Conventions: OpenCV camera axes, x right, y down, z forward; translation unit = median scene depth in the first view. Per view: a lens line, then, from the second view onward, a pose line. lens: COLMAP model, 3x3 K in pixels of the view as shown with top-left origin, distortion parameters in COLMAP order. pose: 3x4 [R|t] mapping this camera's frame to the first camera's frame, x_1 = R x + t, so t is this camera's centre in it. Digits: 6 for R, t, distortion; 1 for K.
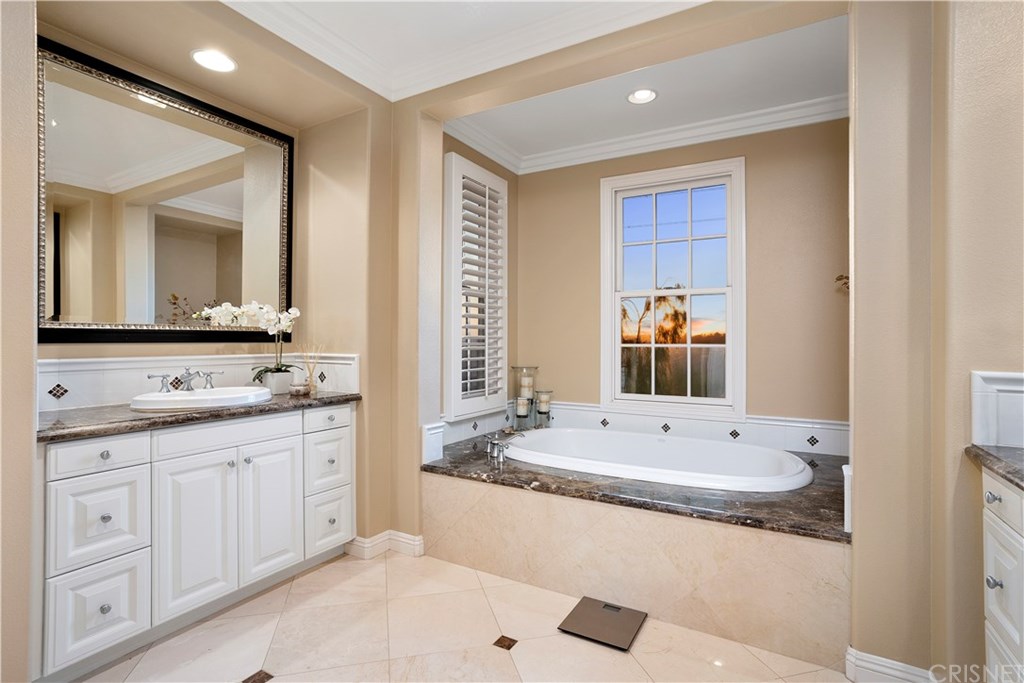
lens RADIAL K [[495.5, 0, 511.4], [0, 495.5, 340.2], [0, 0, 1]] dist [-0.000363, 0.001347]
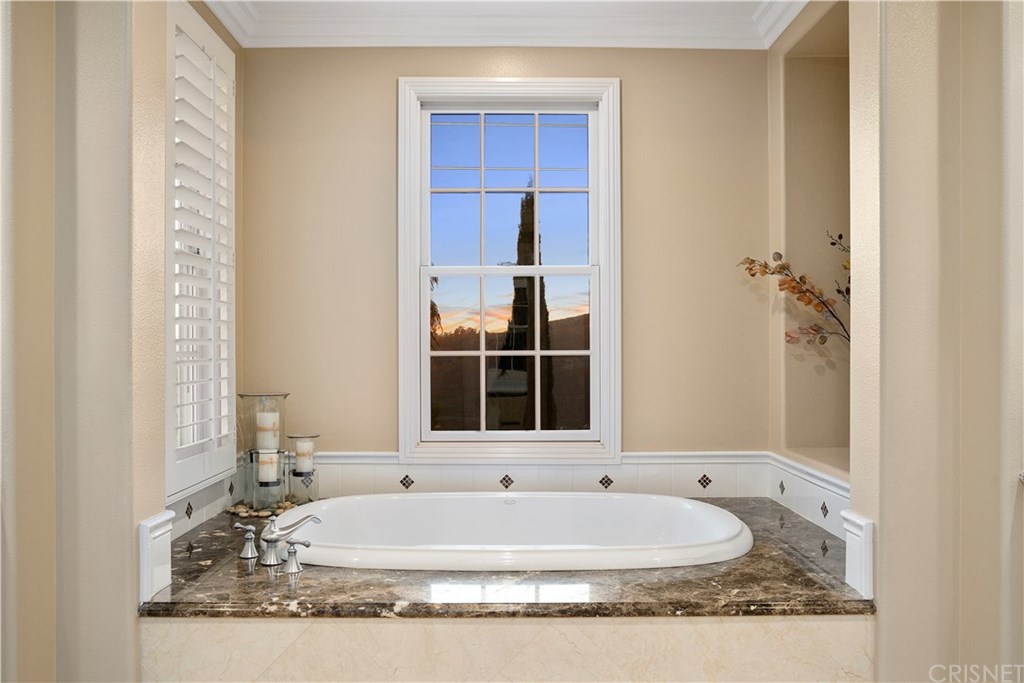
lens RADIAL K [[781.4, 0, 511.1], [0, 781.4, 342.9], [0, 0, 1]] dist [-0.012745, -0.008016]
pose [[0.866219, -0.001966, 0.499661, -0.268799], [0.003110, 0.999994, -0.001457, -0.000495], [-0.499655, 0.002816, 0.866220, 0.177897]]
